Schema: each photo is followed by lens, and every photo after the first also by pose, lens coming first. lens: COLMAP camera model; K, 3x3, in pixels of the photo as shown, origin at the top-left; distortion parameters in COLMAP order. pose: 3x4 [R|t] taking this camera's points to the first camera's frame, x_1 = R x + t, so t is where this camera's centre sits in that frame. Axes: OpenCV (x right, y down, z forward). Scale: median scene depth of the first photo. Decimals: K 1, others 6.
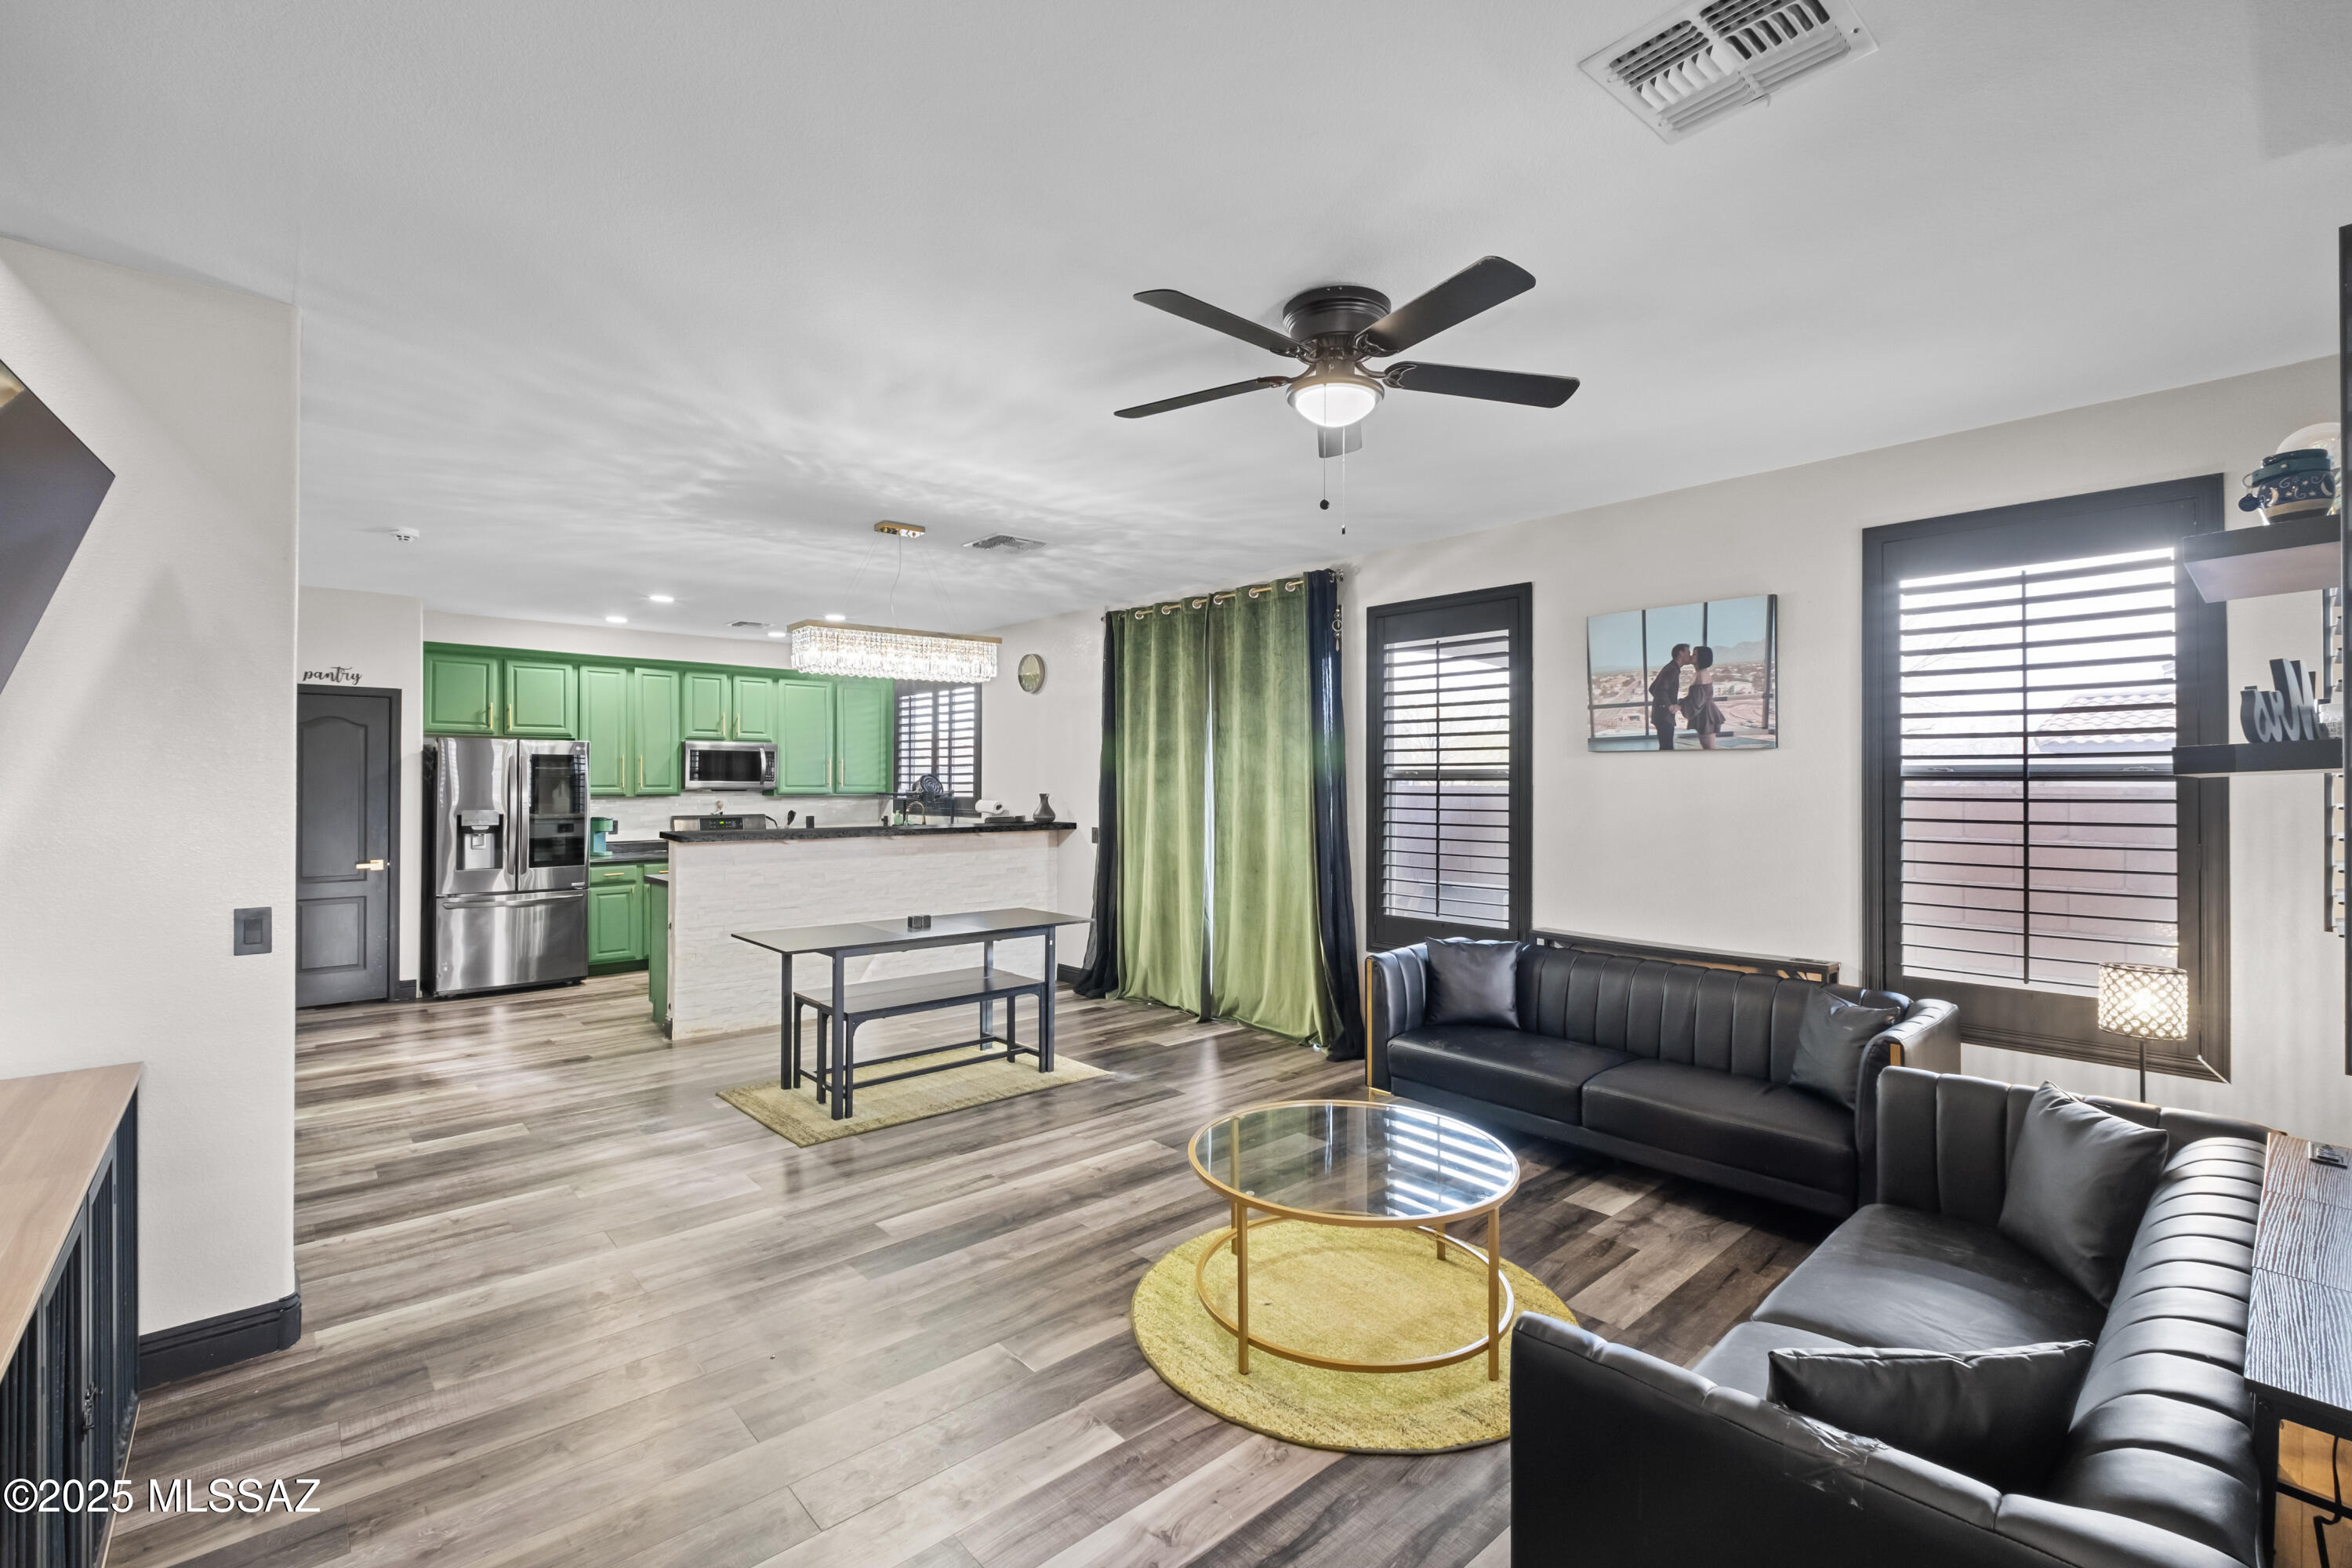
lens RADIAL K [[1027.5, 0, 1176.0], [0, 1027.5, 784.0], [0, 0, 1]] dist [-0.001290, -0.000176]
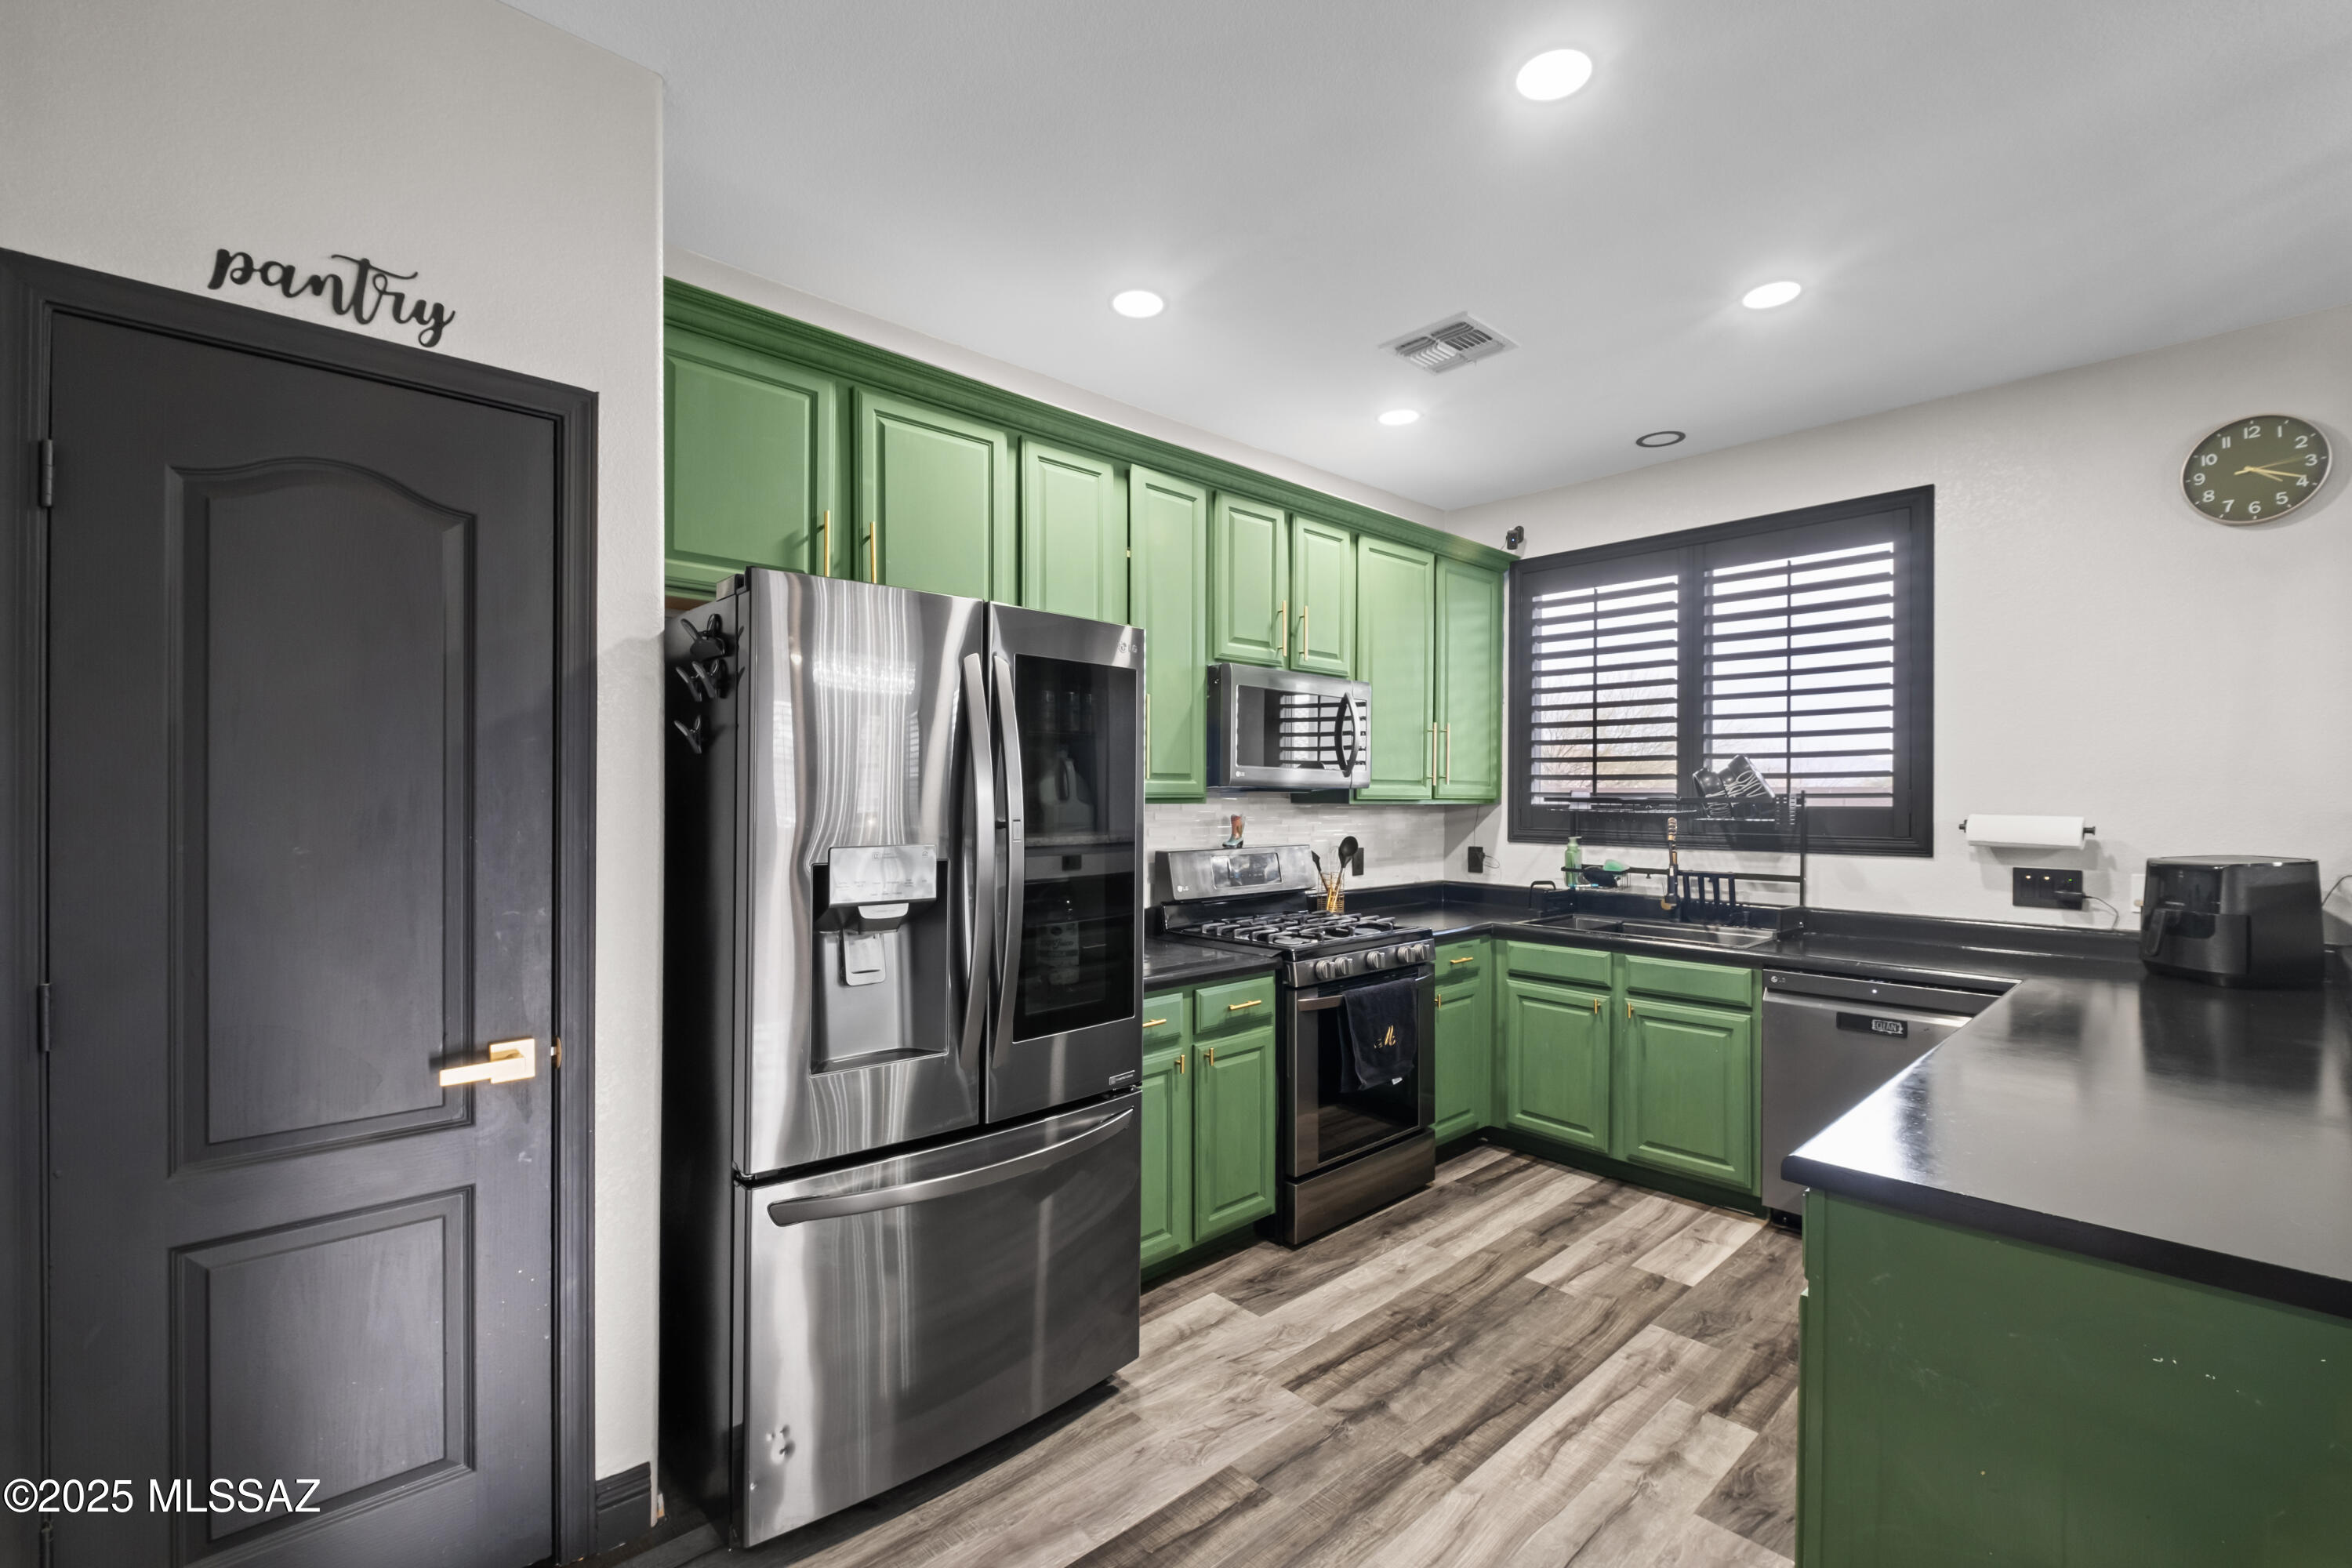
lens RADIAL K [[1028.1, 0, 1178.3], [0, 1028.1, 807.4], [0, 0, 1]] dist [-0.000098, 0.000007]
pose [[0.999800, 0.000436, 0.019969, -0.609212], [-0.000627, 0.999954, 0.009540, 0.012373], [-0.019964, -0.009550, 0.999755, 0.729863]]
